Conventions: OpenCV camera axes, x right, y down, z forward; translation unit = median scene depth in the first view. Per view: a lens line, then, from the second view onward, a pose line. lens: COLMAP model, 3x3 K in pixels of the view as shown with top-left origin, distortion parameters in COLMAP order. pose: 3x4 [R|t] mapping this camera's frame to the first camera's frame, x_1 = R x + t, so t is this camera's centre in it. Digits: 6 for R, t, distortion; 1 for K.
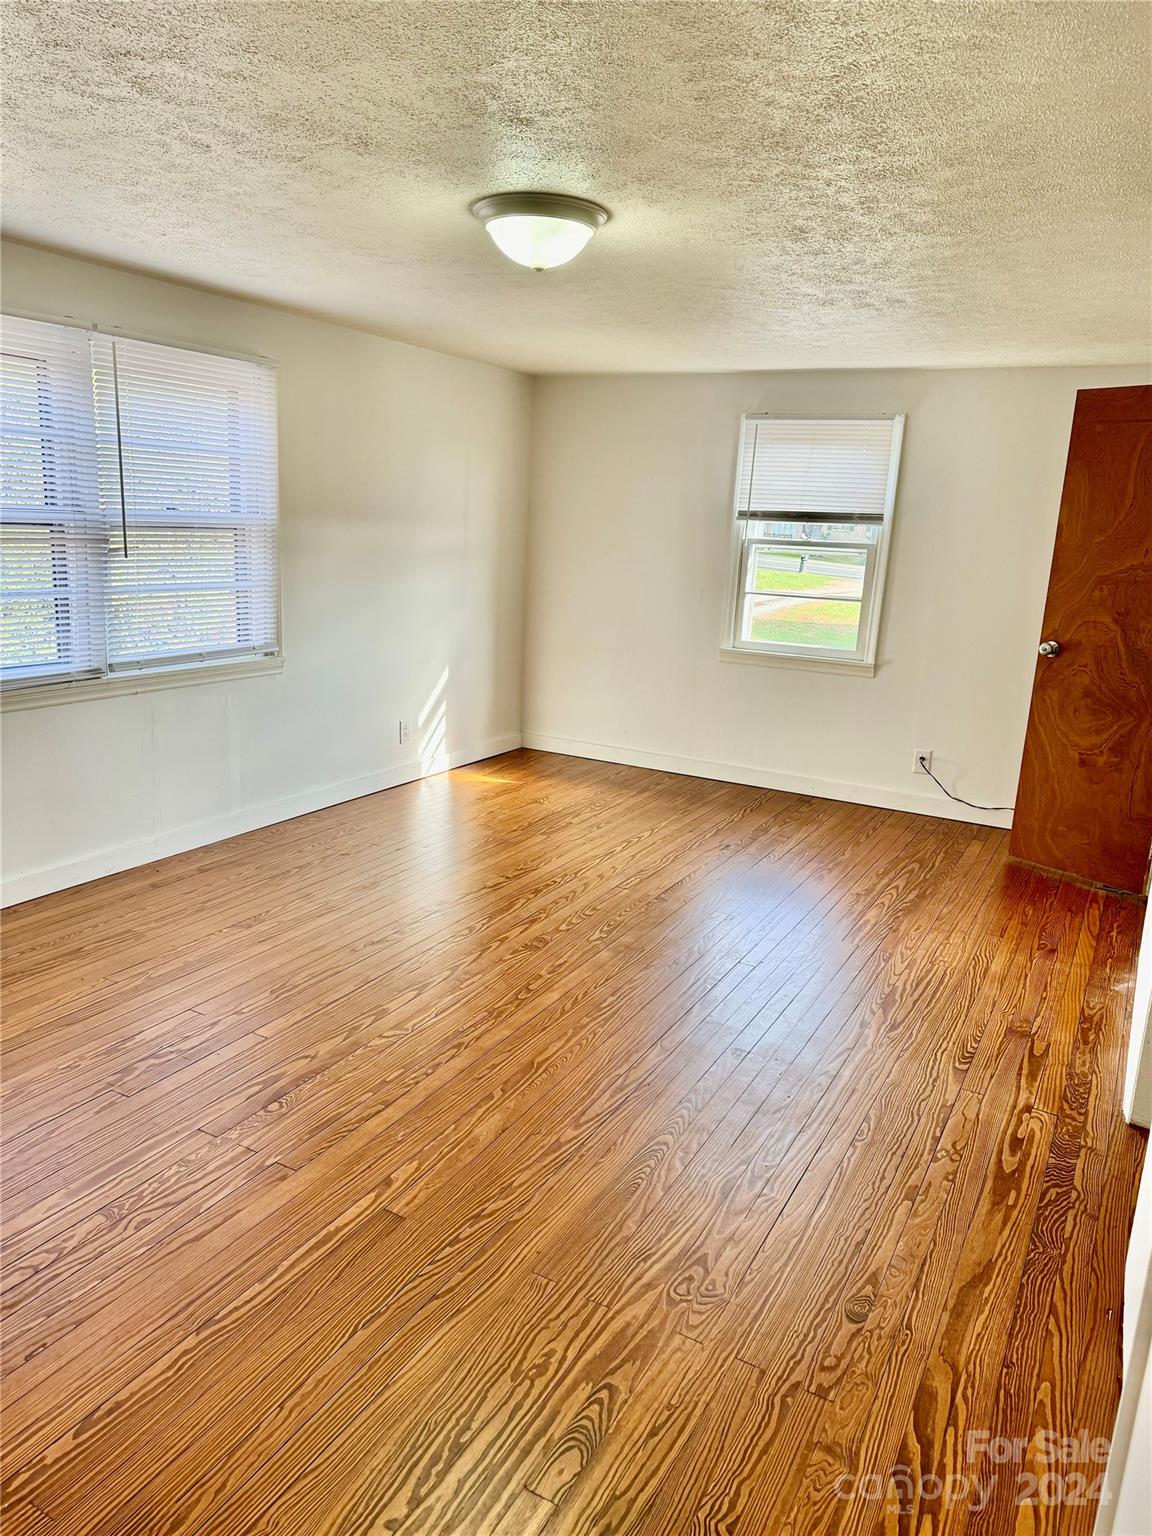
lens RADIAL K [[1070.6, 0, 576.7], [0, 1070.6, 775.8], [0, 0, 1]] dist [0.116438, -0.180388]
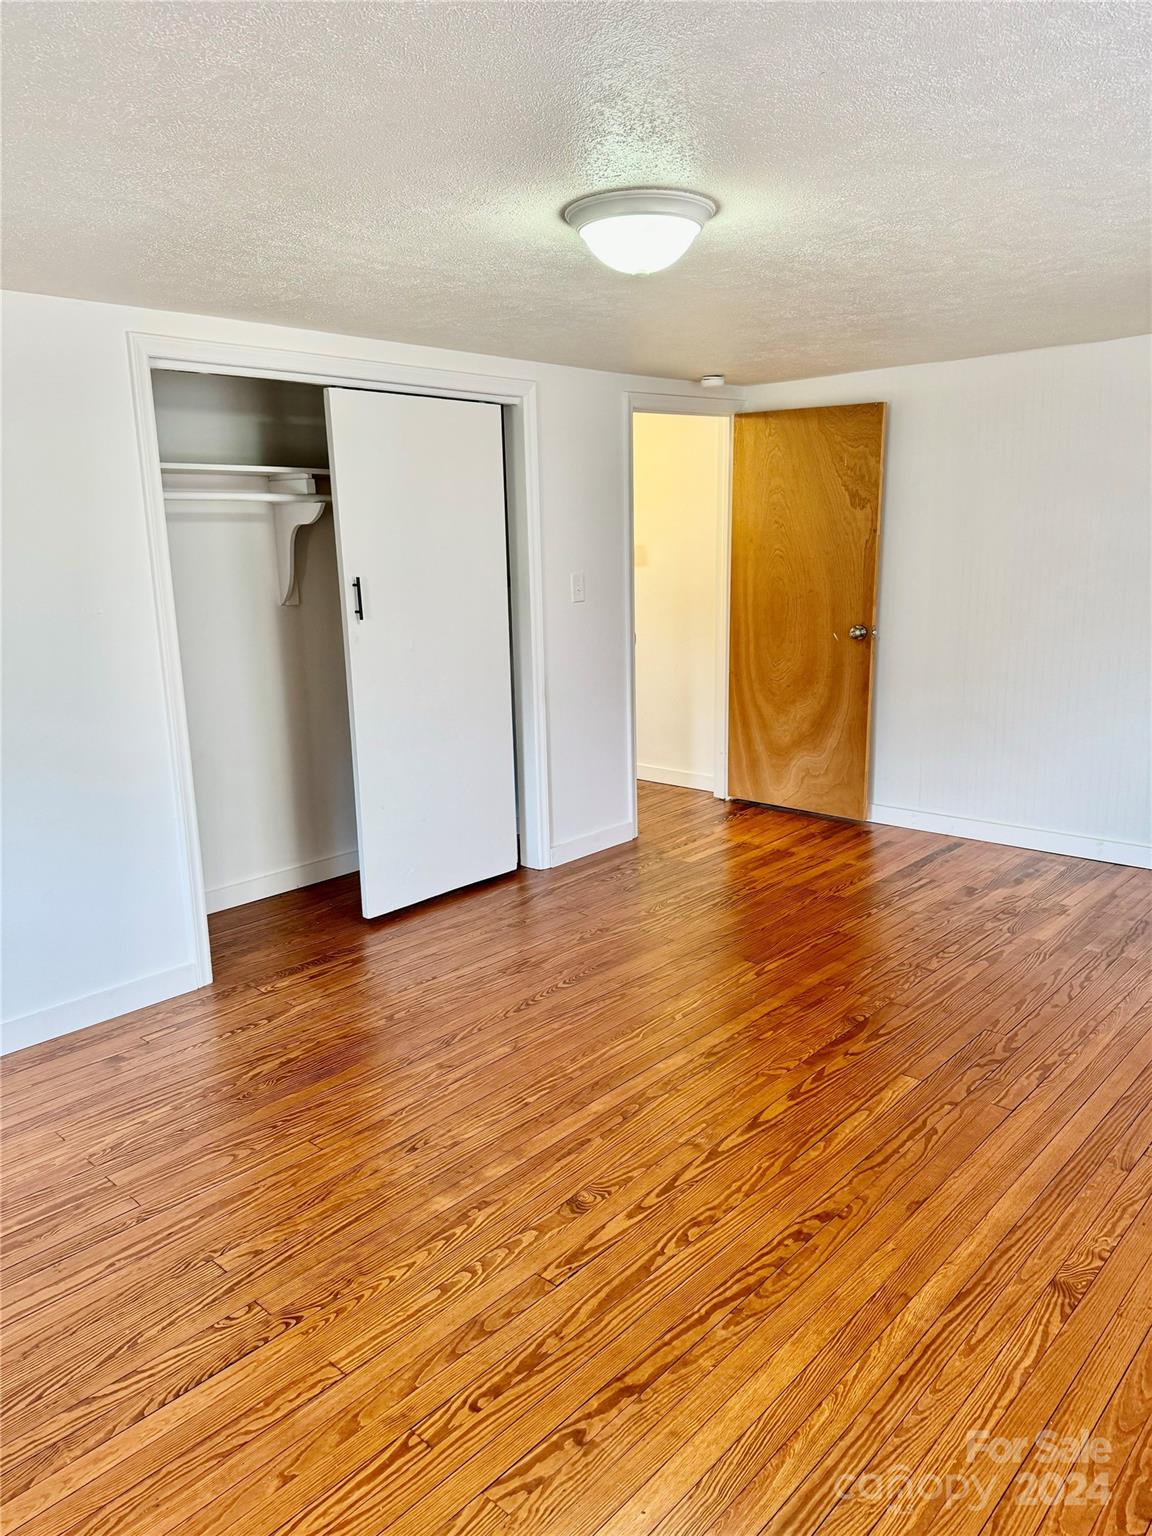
lens RADIAL K [[1070.6, 0, 576.7], [0, 1070.6, 775.8], [0, 0, 1]] dist [0.116438, -0.180388]
pose [[-0.970591, -0.075815, 0.228486, -0.203858], [0.035150, 0.894313, 0.446060, -0.461246], [-0.238156, 0.440973, -0.865347, 1.828693]]
